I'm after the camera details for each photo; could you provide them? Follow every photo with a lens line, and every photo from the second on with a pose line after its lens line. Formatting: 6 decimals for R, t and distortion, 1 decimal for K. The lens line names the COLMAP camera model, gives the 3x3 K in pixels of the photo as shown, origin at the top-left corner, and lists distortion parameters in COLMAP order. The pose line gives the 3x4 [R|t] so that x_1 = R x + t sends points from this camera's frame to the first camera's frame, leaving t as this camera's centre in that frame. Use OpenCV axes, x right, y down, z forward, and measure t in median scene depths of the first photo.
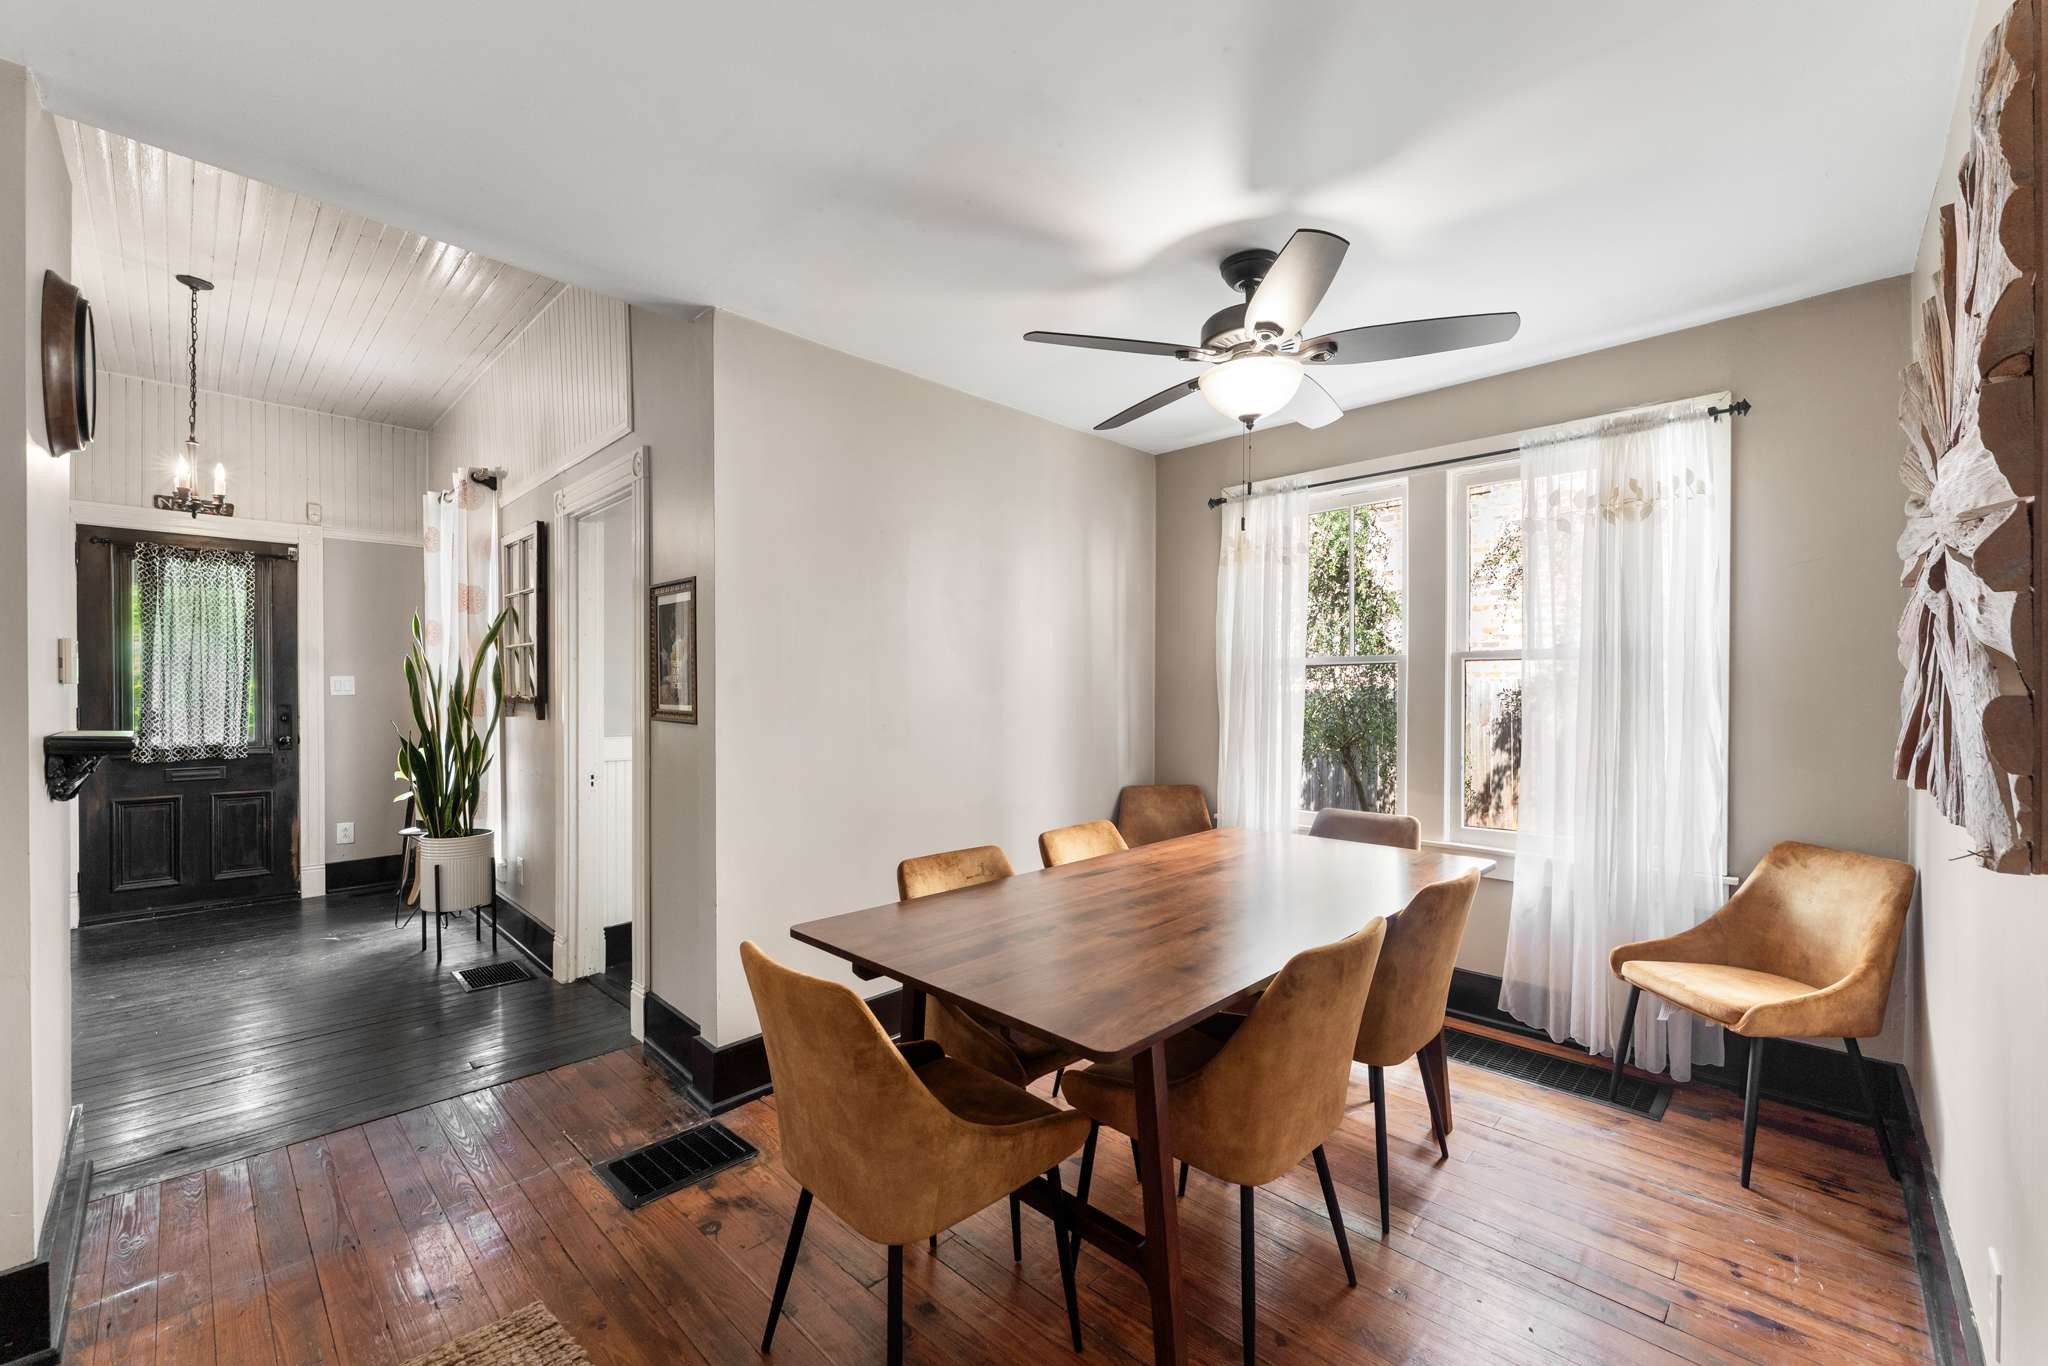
lens RADIAL K [[847.1, 0, 1011.5], [0, 847.1, 702.4], [0, 0, 1]] dist [-0.000105, -0.000152]
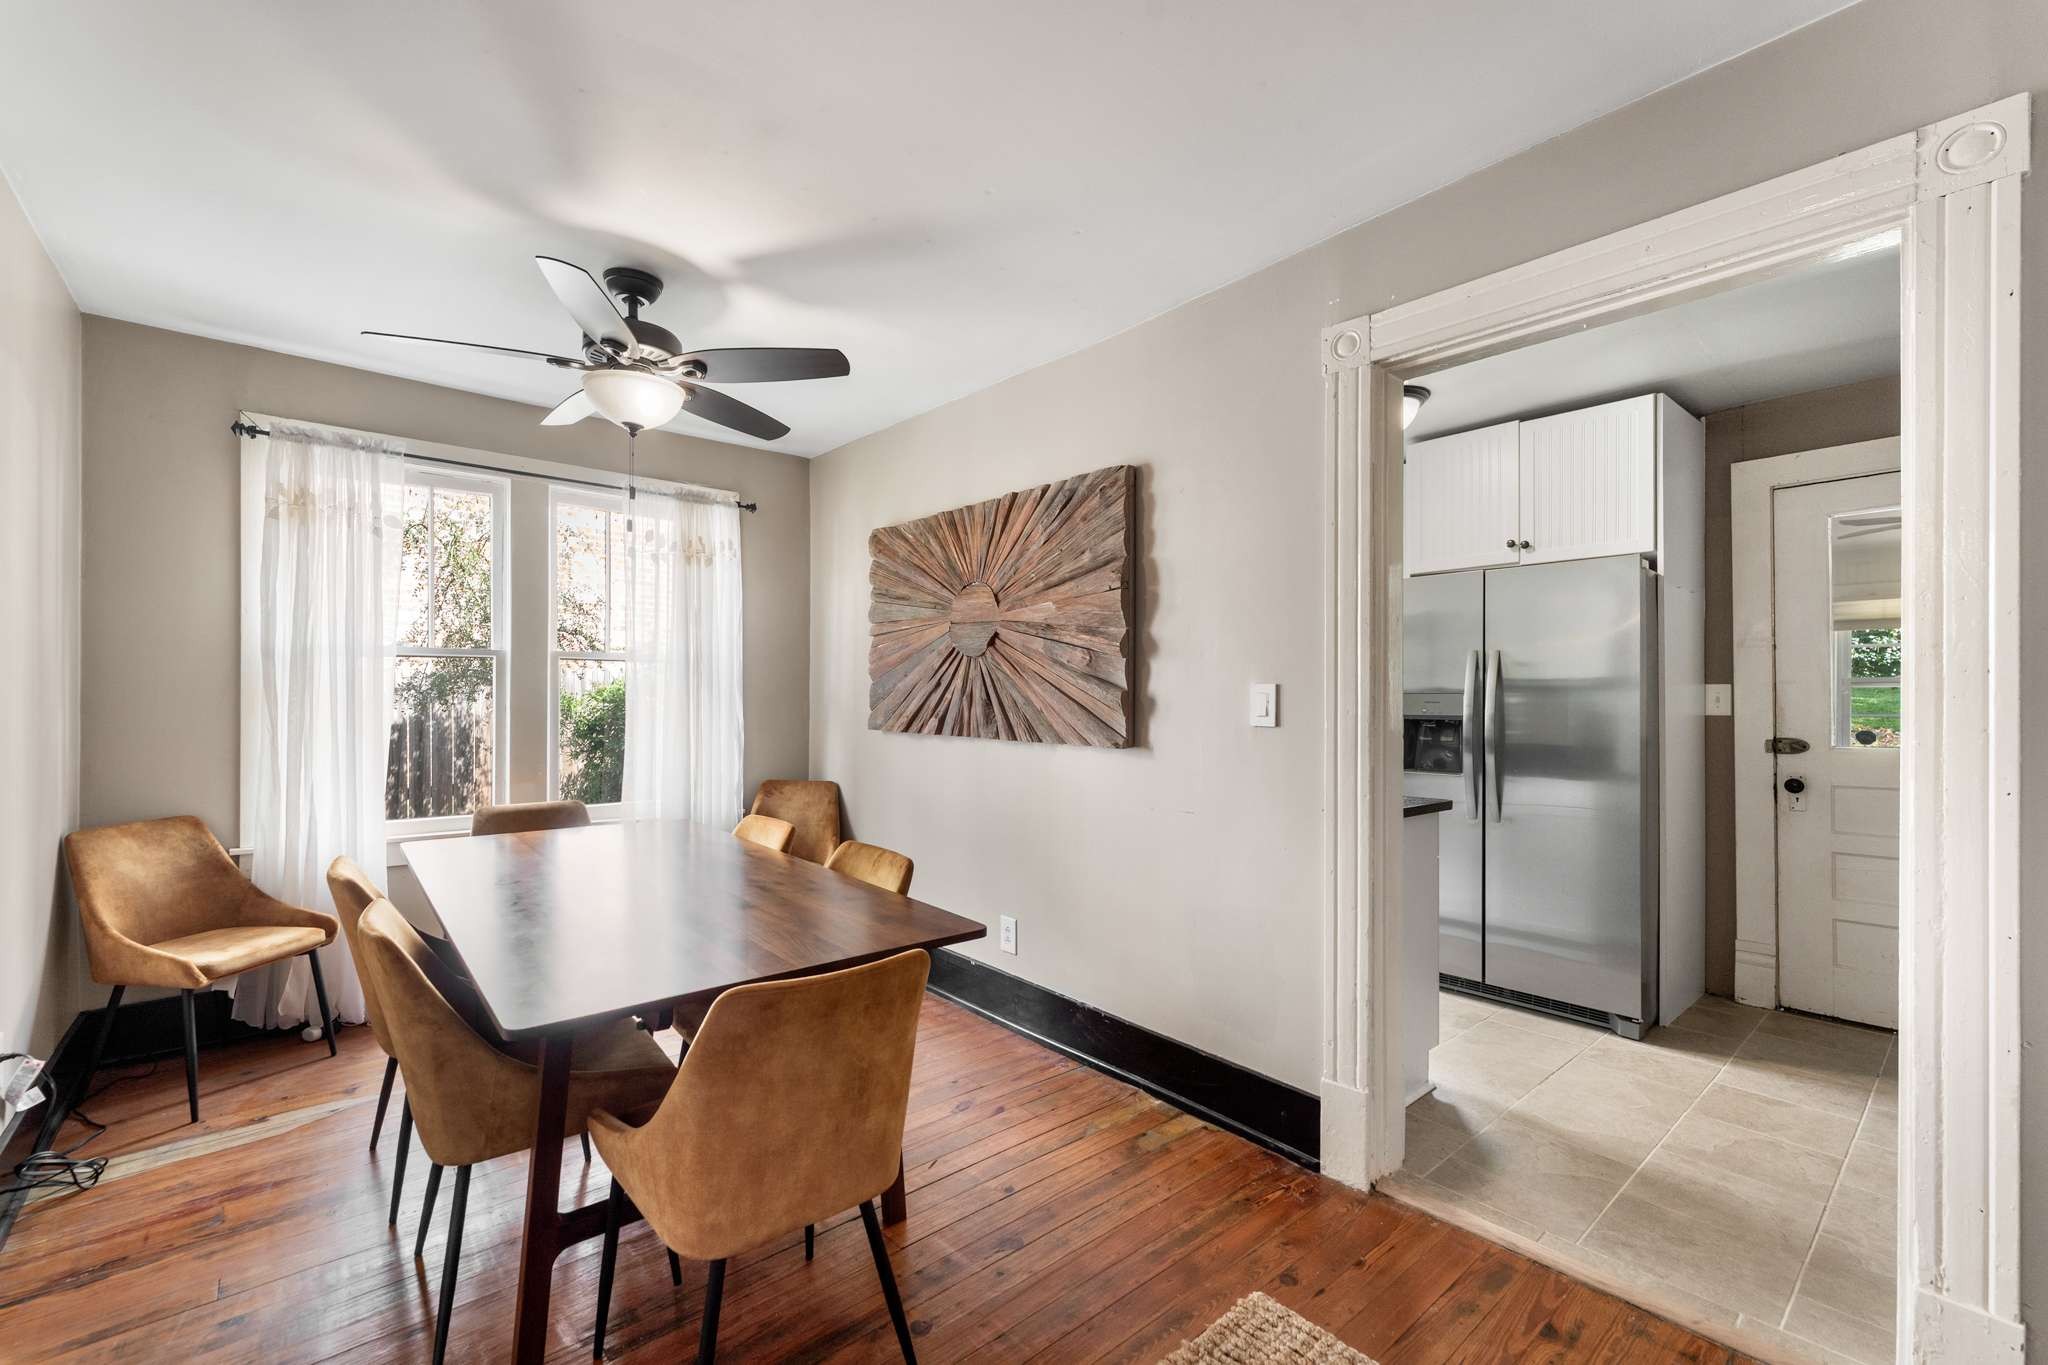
lens RADIAL K [[847.1, 0, 1011.5], [0, 847.1, 701.9], [0, 0, 1]] dist [-0.000105, -0.000152]
pose [[0.076755, -0.007004, 0.997025, -0.604889], [0.006449, 0.999958, 0.006528, 0.003428], [-0.997029, 0.005929, 0.076797, 0.367916]]
